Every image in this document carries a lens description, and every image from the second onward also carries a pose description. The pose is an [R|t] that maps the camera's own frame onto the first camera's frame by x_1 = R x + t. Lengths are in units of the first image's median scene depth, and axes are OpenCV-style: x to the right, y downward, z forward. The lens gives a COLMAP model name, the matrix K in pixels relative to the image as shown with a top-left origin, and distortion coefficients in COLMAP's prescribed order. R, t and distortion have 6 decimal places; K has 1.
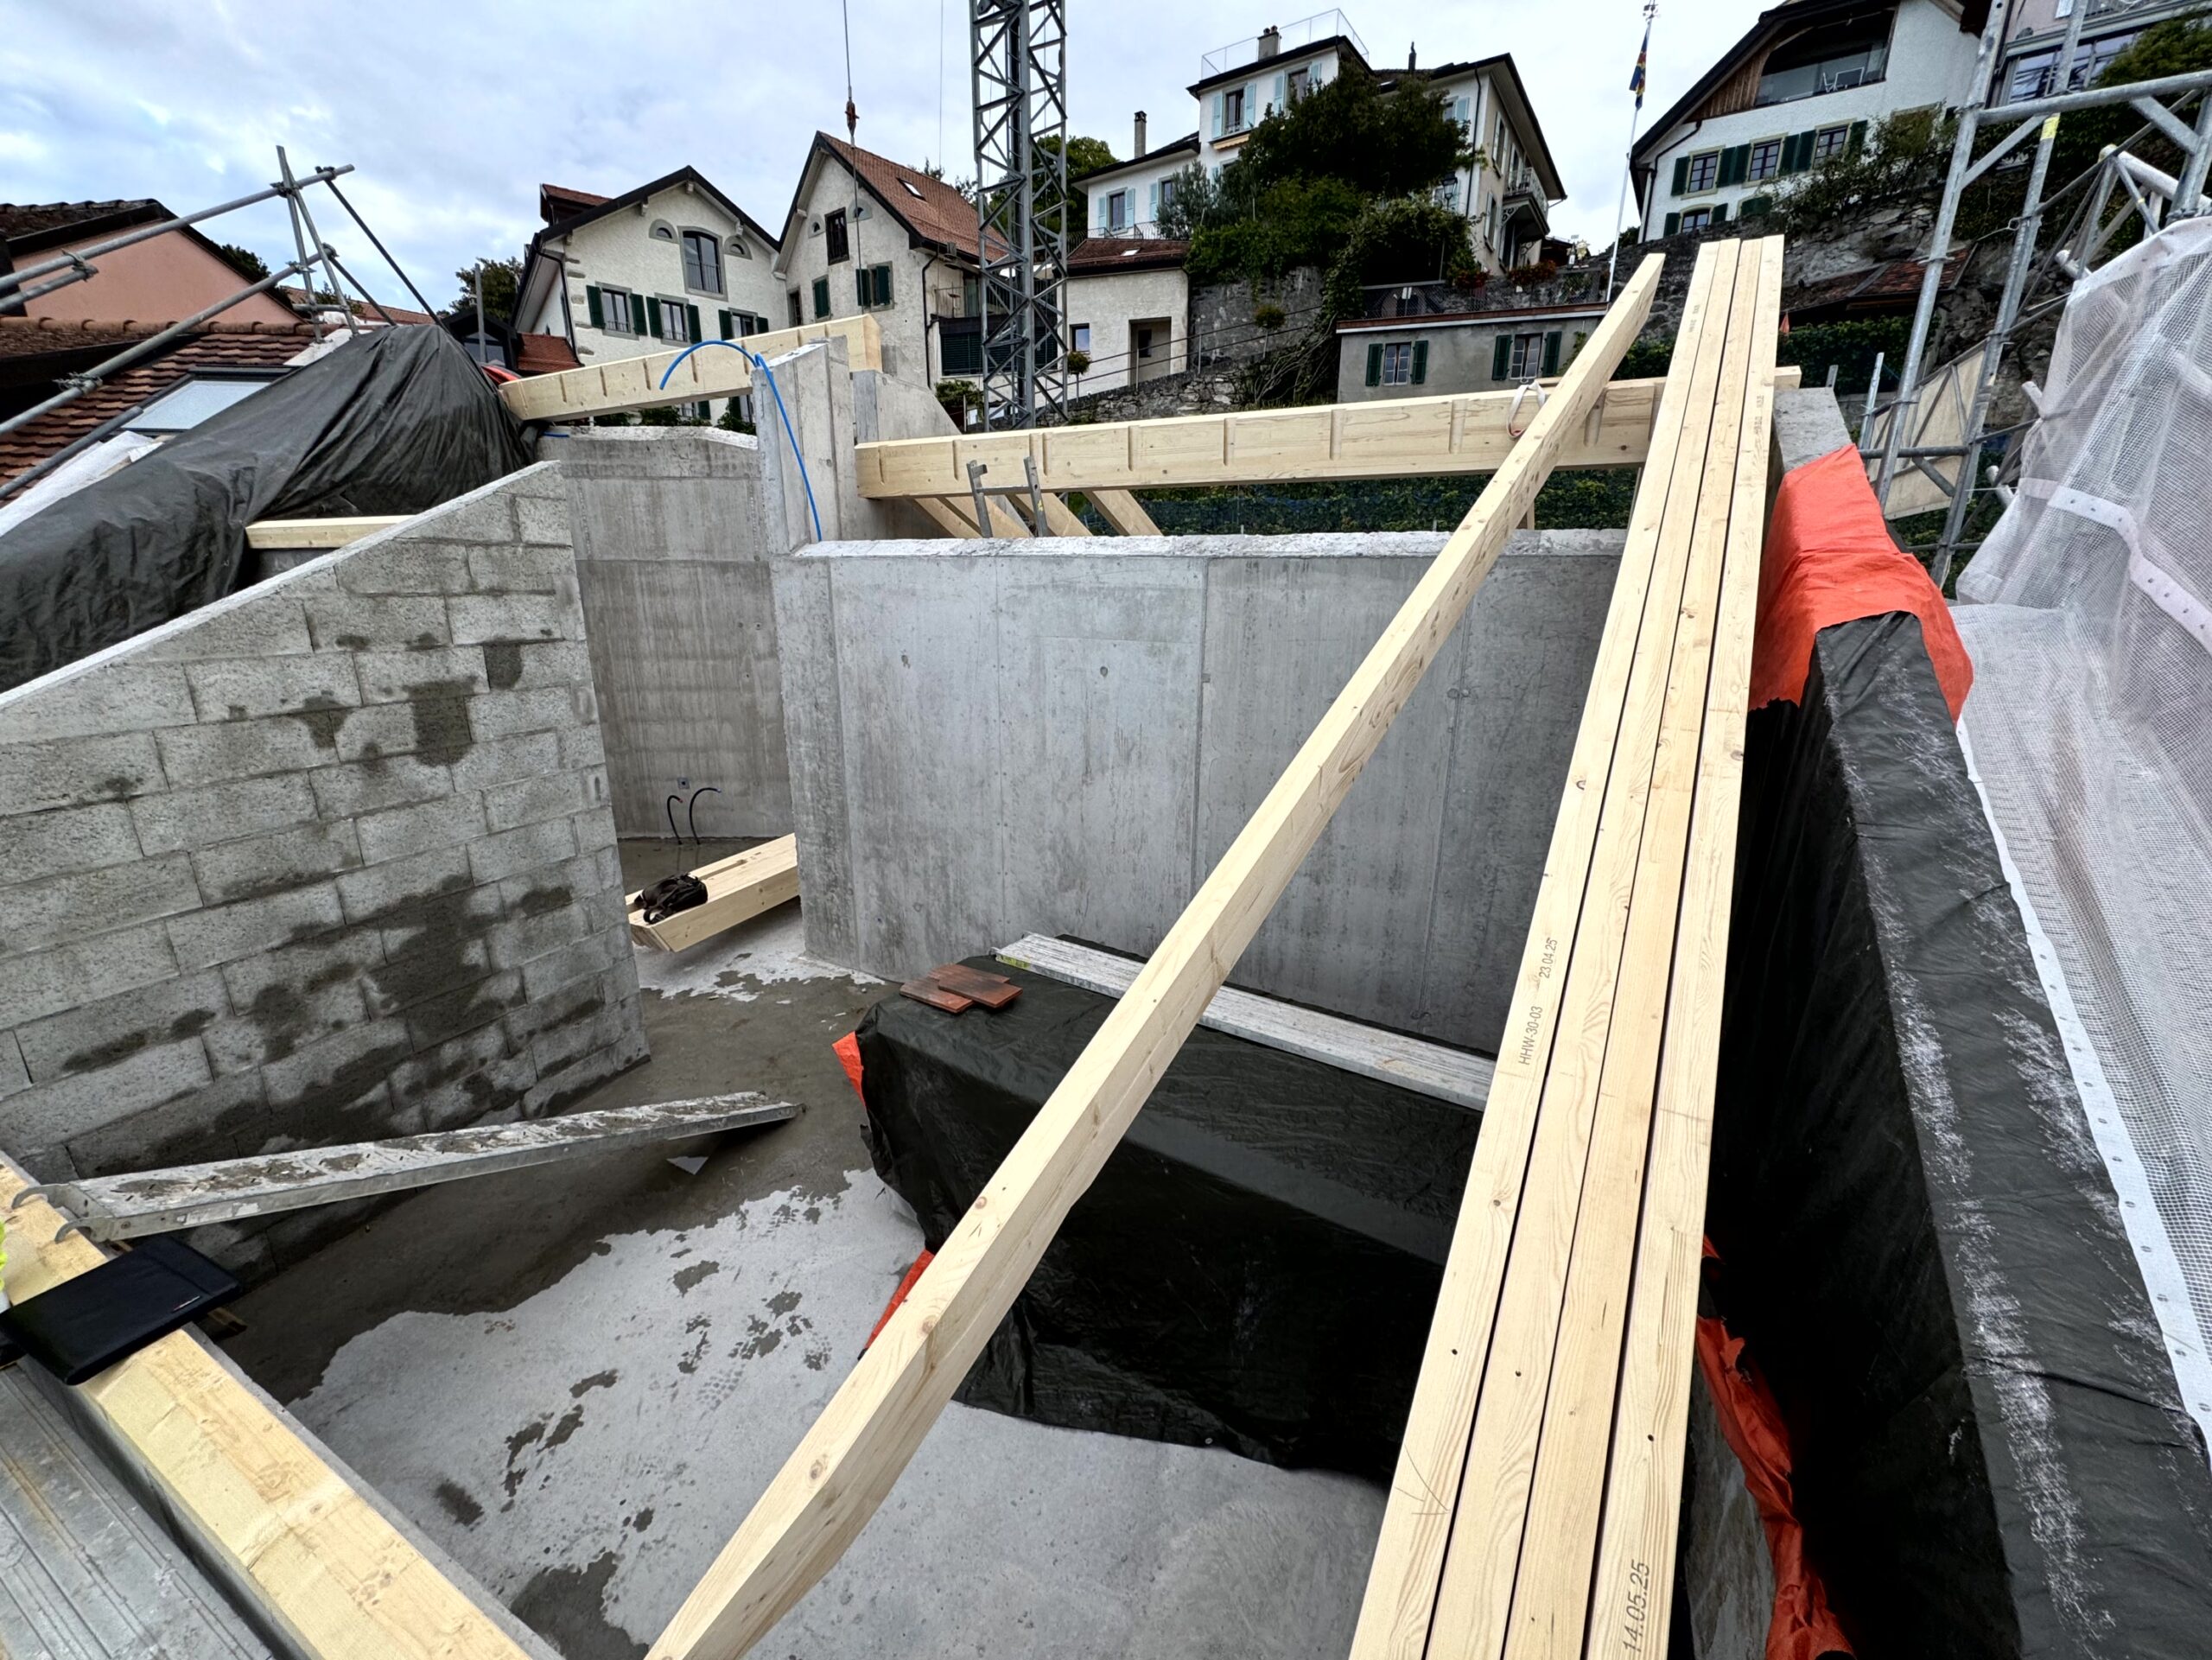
lens RADIAL K [[893.2, 0, 1109.0], [0, 893.2, 817.5], [0, 0, 1]] dist [0.001914, 0.000892]
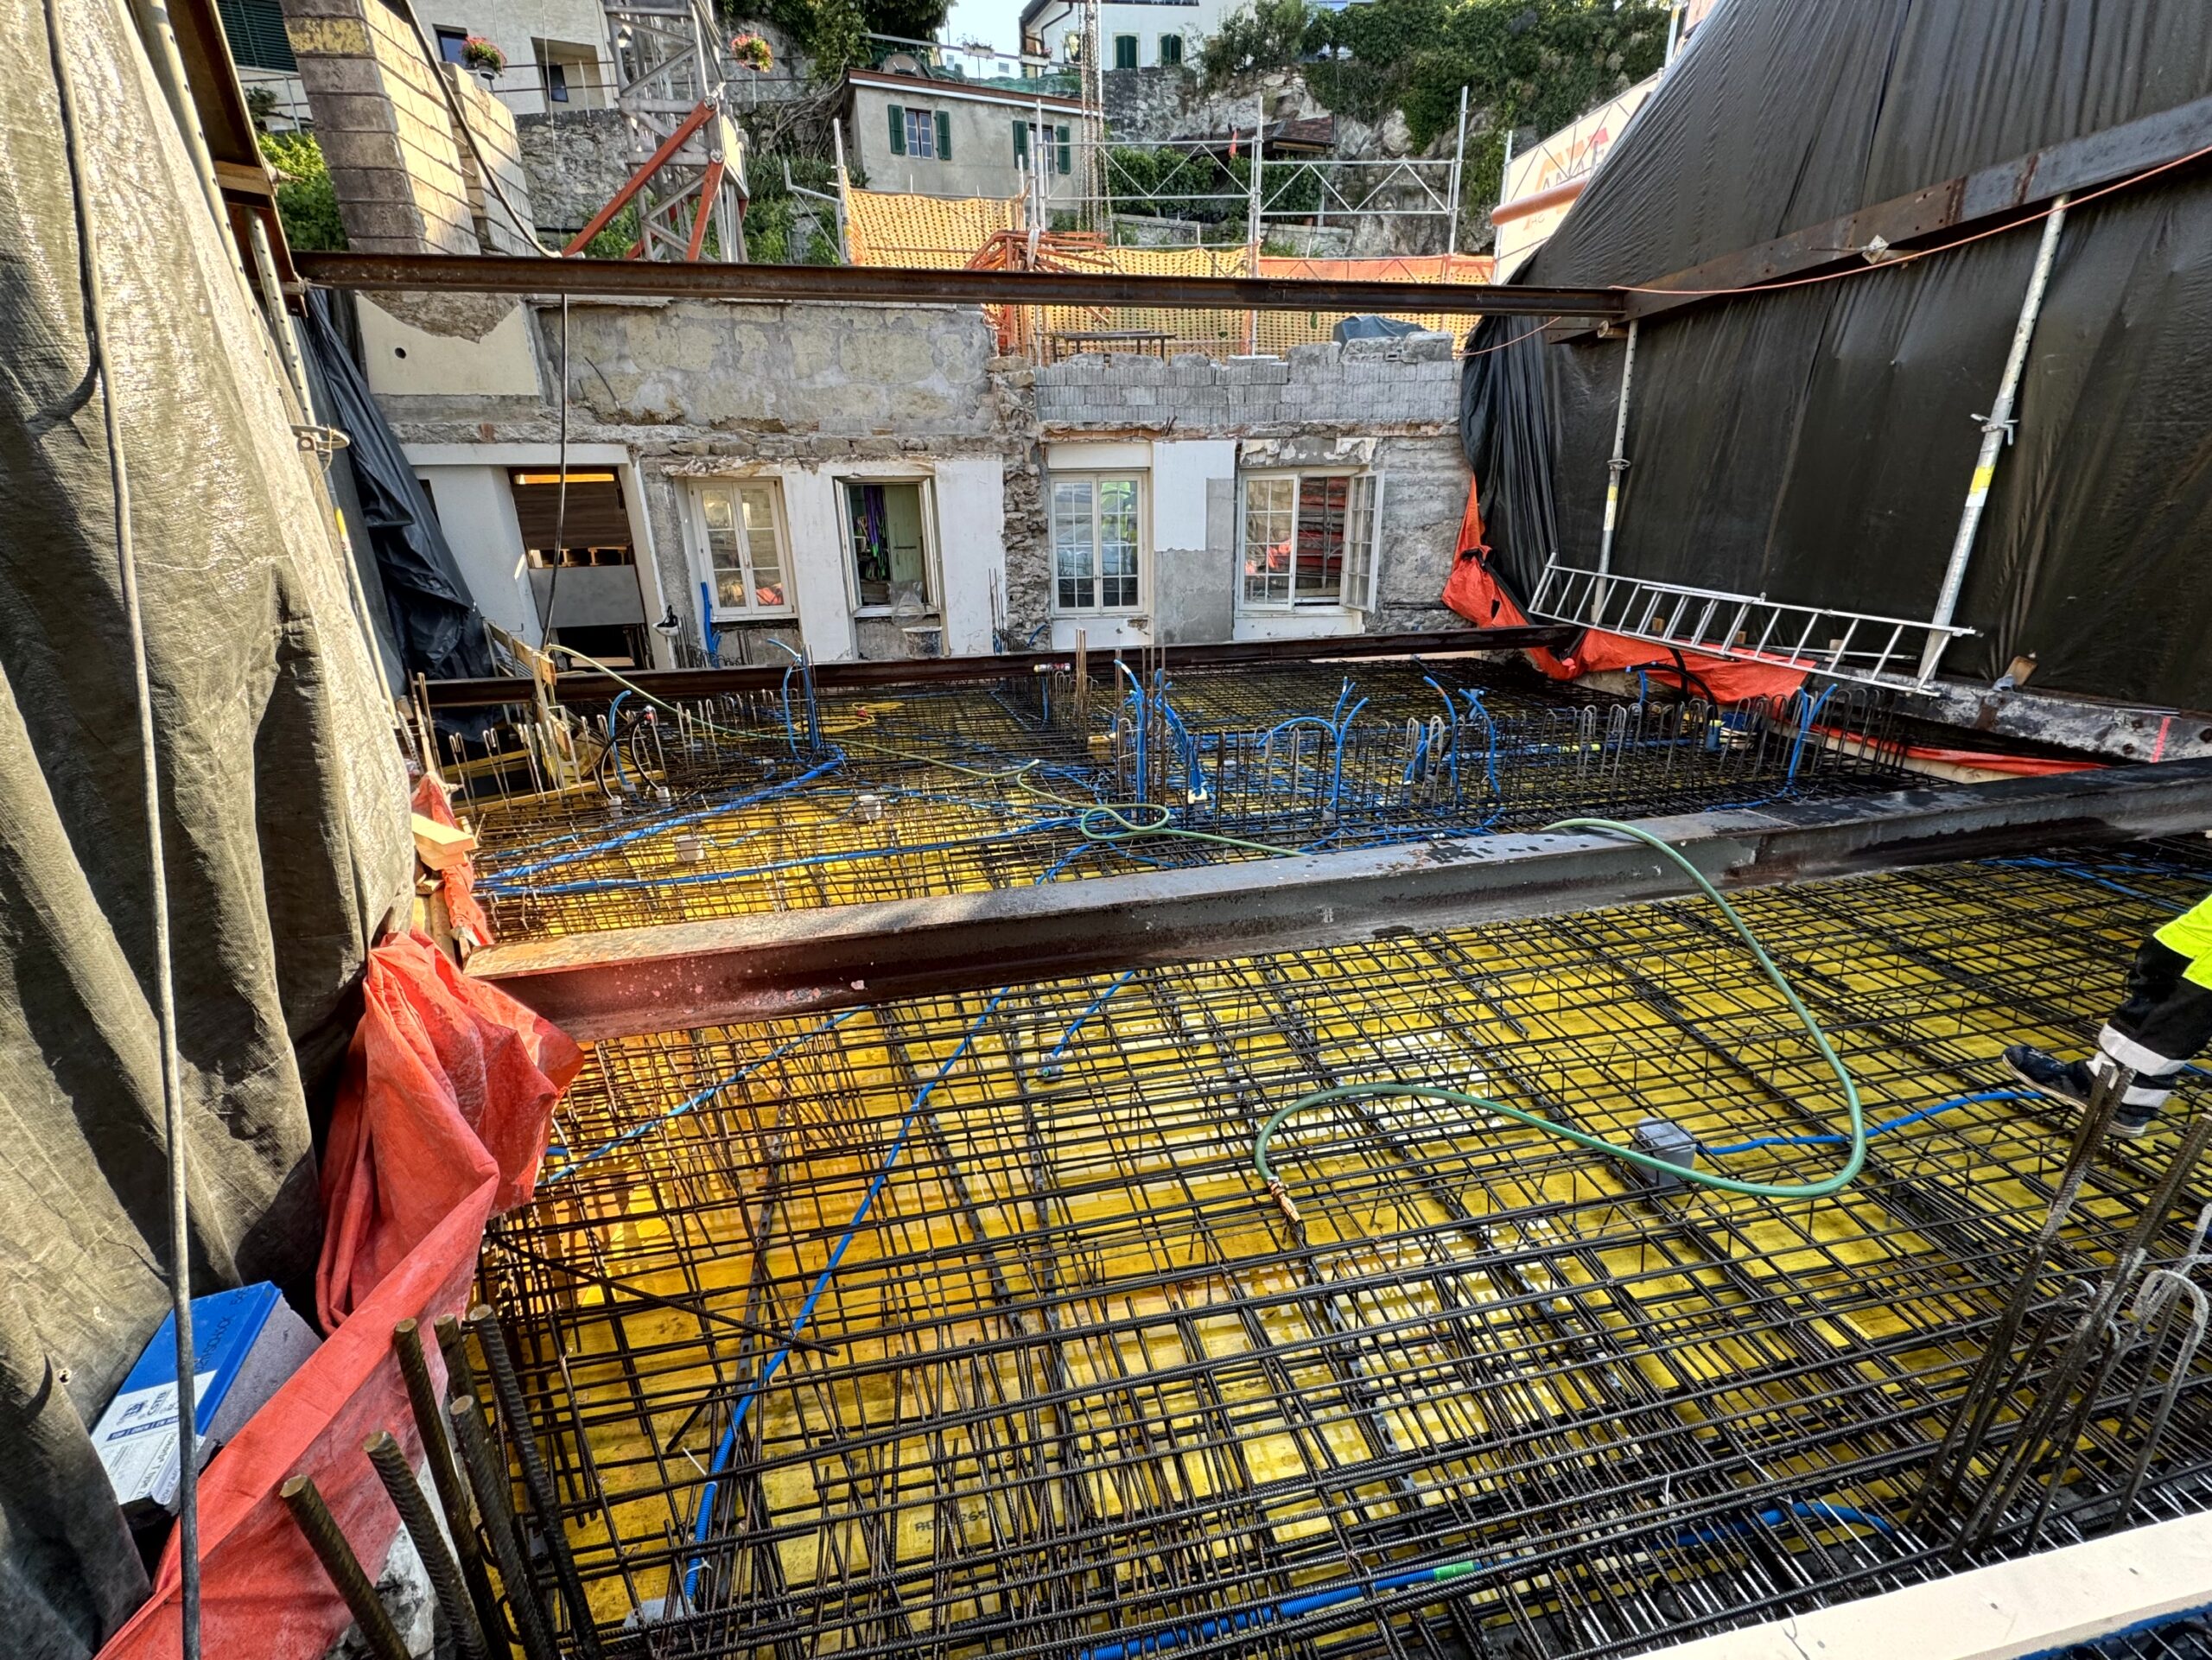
lens RADIAL K [[893.2, 0, 1113.9], [0, 893.2, 816.7], [0, 0, 1]] dist [0.001914, 0.000892]
pose [[0.784366, -0.218089, 0.580695, -0.163363], [0.192620, 0.975511, 0.106190, 0.100651], [-0.589633, 0.028561, 0.807166, 0.096357]]
